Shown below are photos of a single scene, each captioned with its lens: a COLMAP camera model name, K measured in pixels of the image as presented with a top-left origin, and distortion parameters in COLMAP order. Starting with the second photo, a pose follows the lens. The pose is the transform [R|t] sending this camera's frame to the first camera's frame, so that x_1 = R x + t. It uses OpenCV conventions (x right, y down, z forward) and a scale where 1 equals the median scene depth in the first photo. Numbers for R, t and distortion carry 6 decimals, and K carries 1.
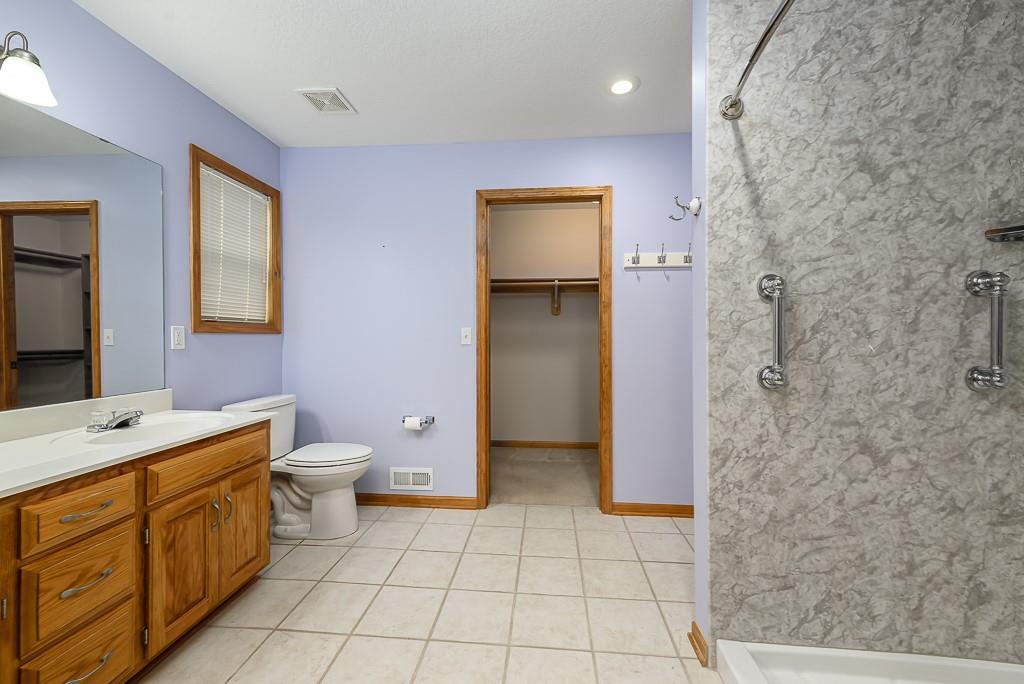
lens RADIAL K [[403.6, 0, 512.0], [0, 403.6, 342.0], [0, 0, 1]] dist [-0.000384, -0.000077]
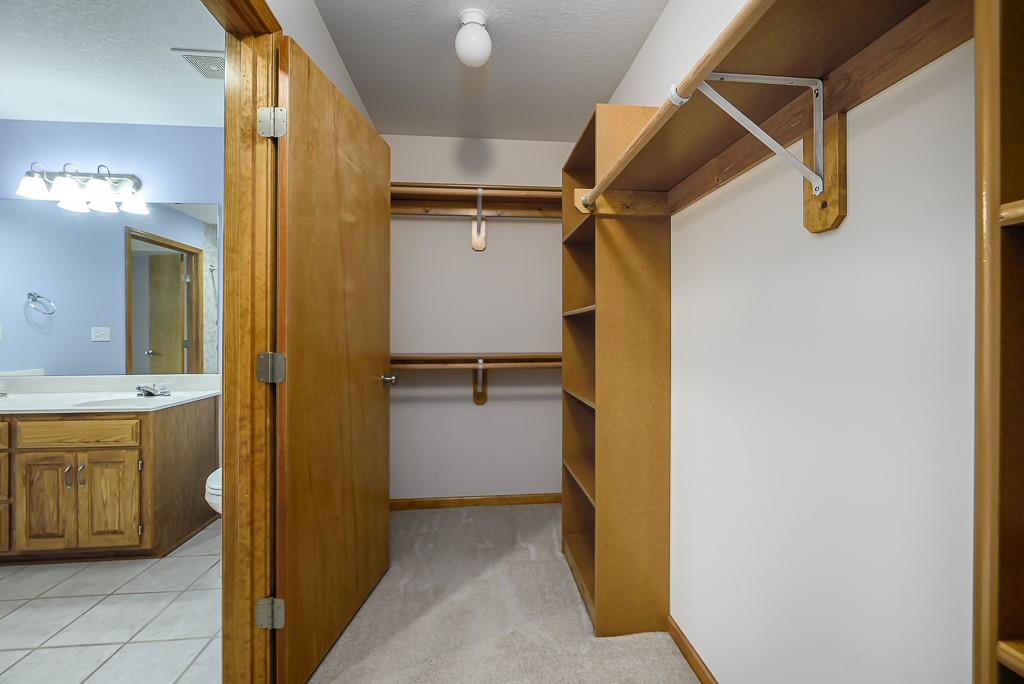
lens RADIAL K [[403.6, 0, 512.0], [0, 403.6, 342.0], [0, 0, 1]] dist [-0.000384, -0.000077]
pose [[0.172356, 0.004798, -0.985023, 0.756957], [-0.007531, 0.999965, 0.003553, -0.002746], [0.985006, 0.006806, 0.172386, 2.211744]]
